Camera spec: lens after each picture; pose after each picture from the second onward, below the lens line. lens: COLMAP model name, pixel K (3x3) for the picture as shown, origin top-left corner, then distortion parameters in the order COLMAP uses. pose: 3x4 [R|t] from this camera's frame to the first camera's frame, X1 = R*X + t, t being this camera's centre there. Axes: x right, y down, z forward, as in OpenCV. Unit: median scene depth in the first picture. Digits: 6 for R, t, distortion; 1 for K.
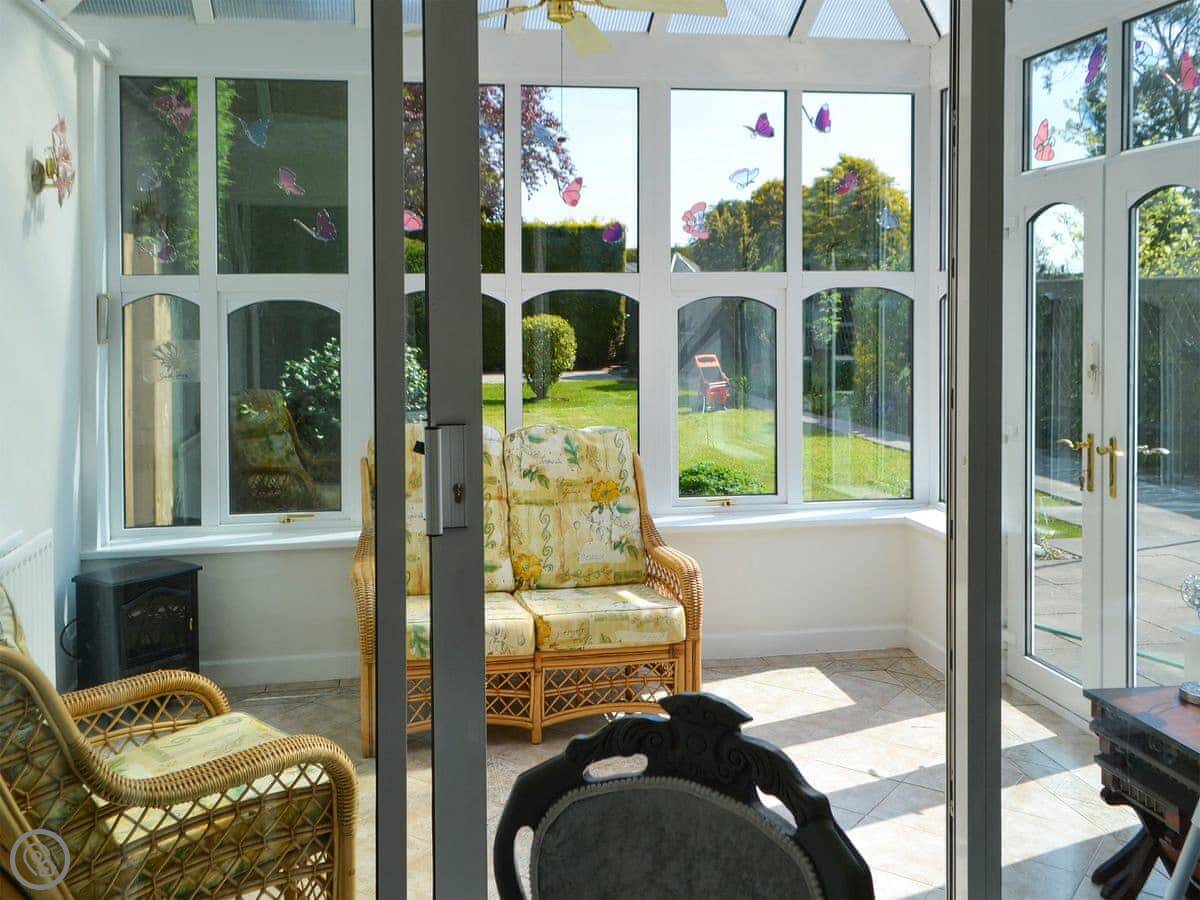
lens RADIAL K [[1203.5, 0, 599.9], [0, 1203.5, 341.4], [0, 0, 1]] dist [0.004388, 0.007091]
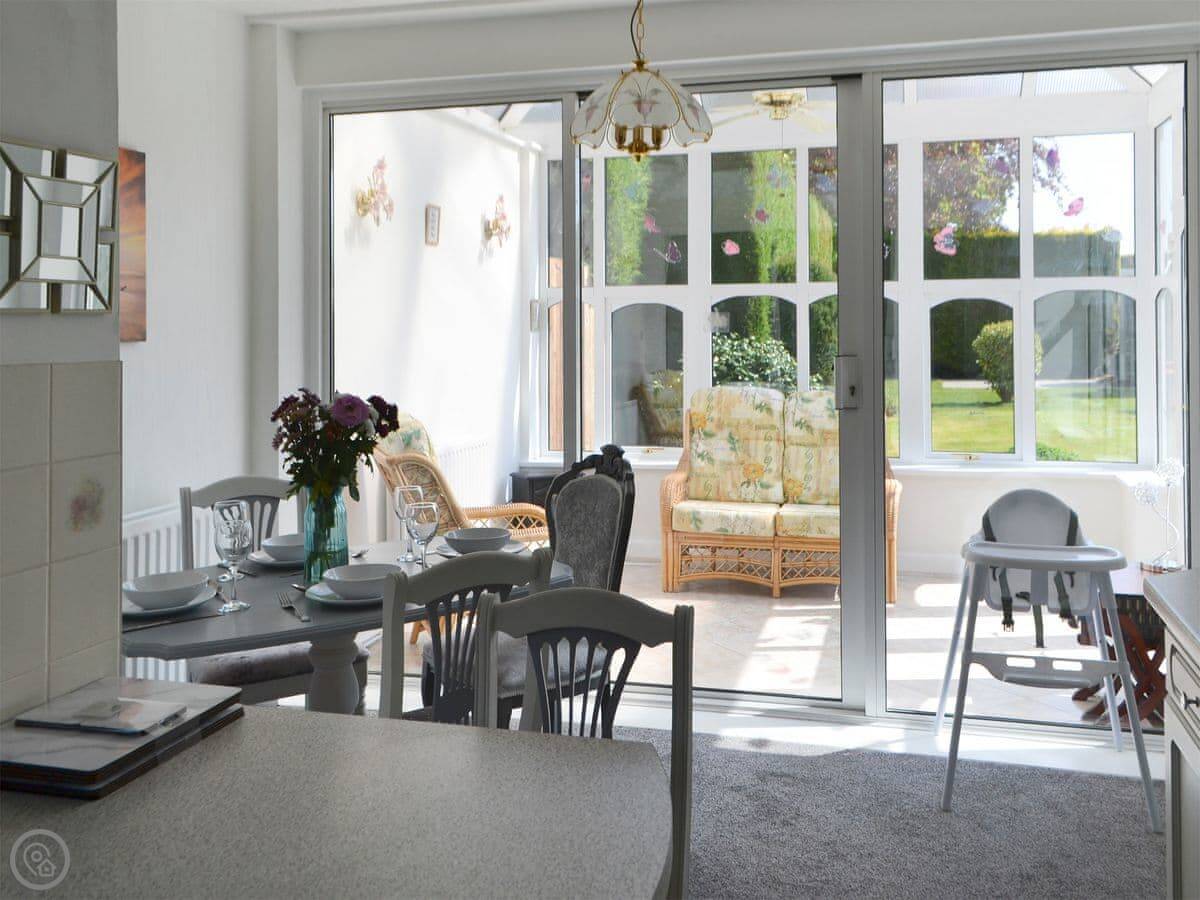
lens RADIAL K [[1203.5, 0, 599.9], [0, 1203.5, 341.4], [0, 0, 1]] dist [0.004388, 0.007091]
pose [[0.906255, 0.007609, -0.422663, 0.332448], [-0.011416, 0.999914, -0.006477, 0.024710], [0.422578, 0.010695, 0.906264, -0.394377]]
